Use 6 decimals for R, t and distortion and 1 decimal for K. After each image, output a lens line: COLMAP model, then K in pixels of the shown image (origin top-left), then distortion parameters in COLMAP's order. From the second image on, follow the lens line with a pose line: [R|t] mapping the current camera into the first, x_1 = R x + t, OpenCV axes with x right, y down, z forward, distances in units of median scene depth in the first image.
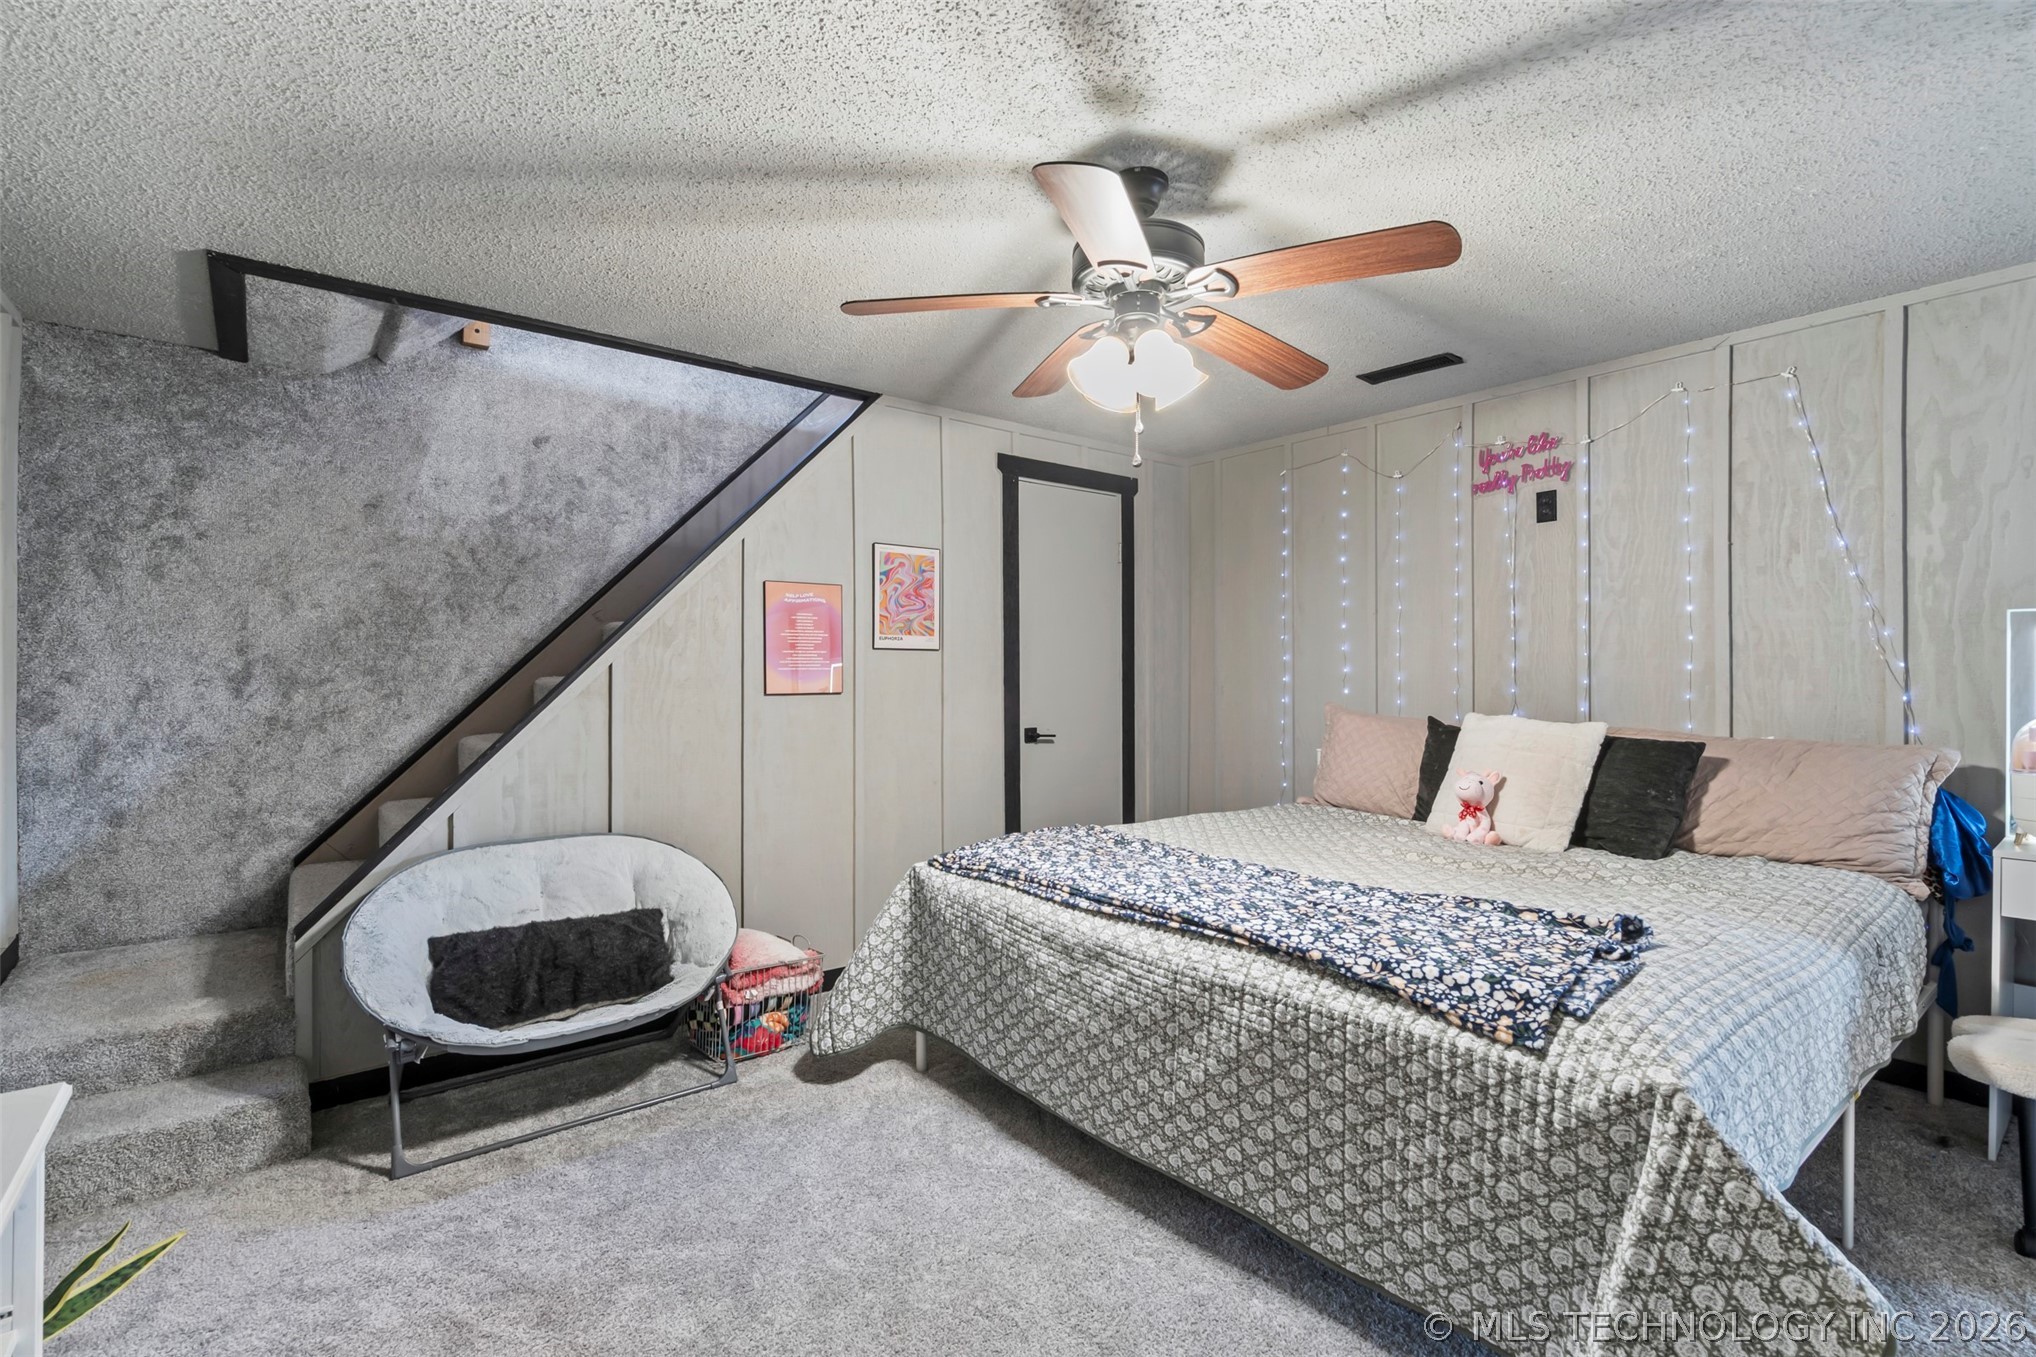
lens RADIAL K [[924.6, 0, 1020.0], [0, 924.6, 674.2], [0, 0, 1]] dist [-0.002751, 0.001019]
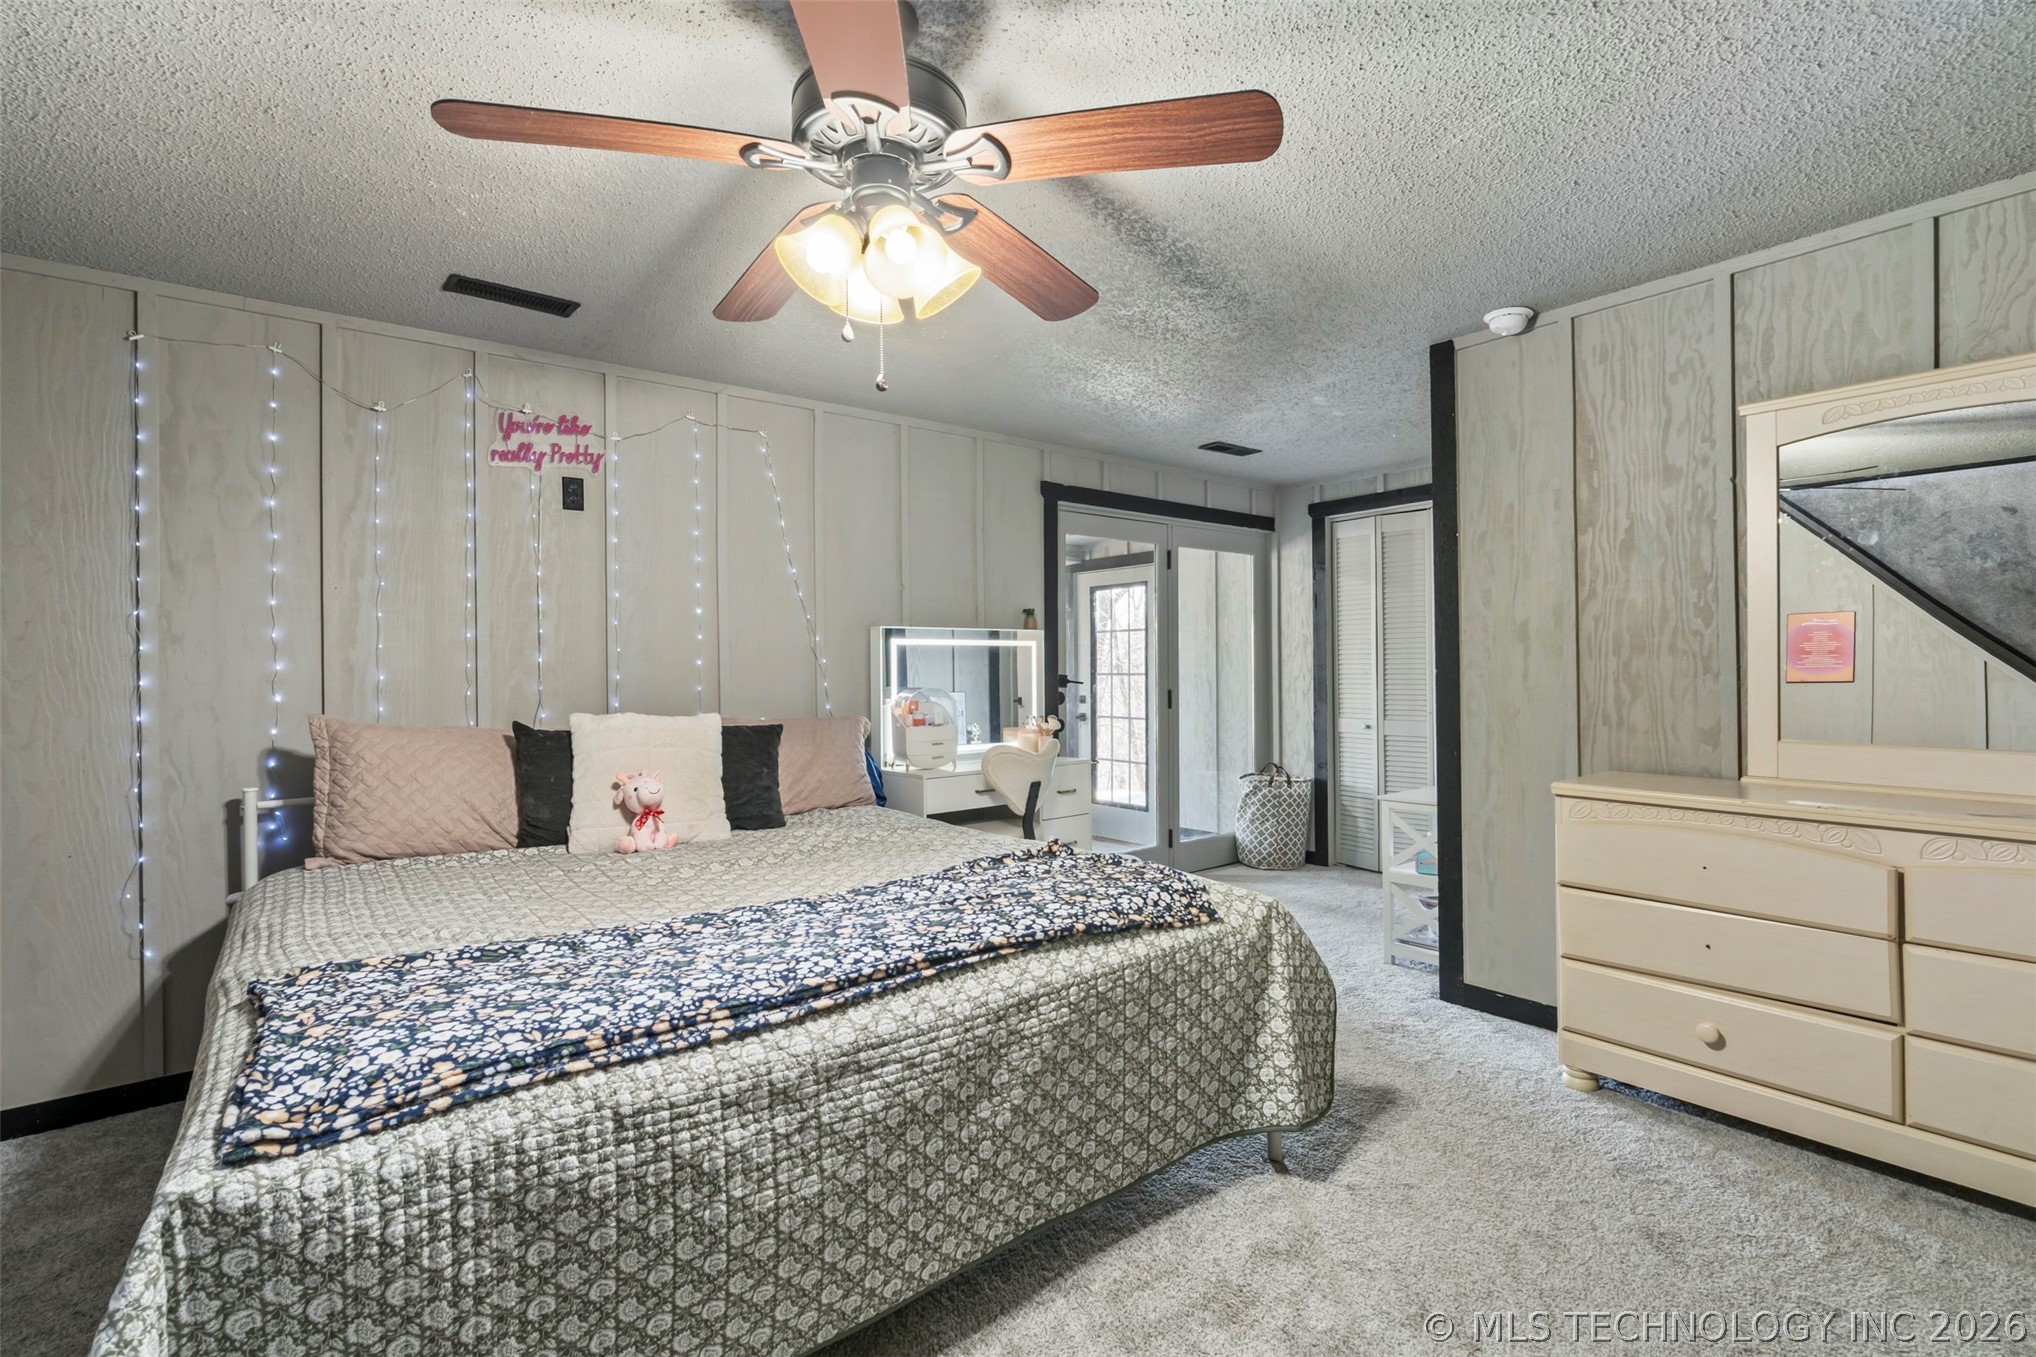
lens RADIAL K [[924.6, 0, 1019.4], [0, 924.6, 670.7], [0, 0, 1]] dist [-0.002751, 0.001019]
pose [[0.024102, -0.002798, 0.999706, -0.600094], [0.011434, 0.999931, 0.002523, 0.005219], [-0.999644, 0.011370, 0.024133, 0.841654]]
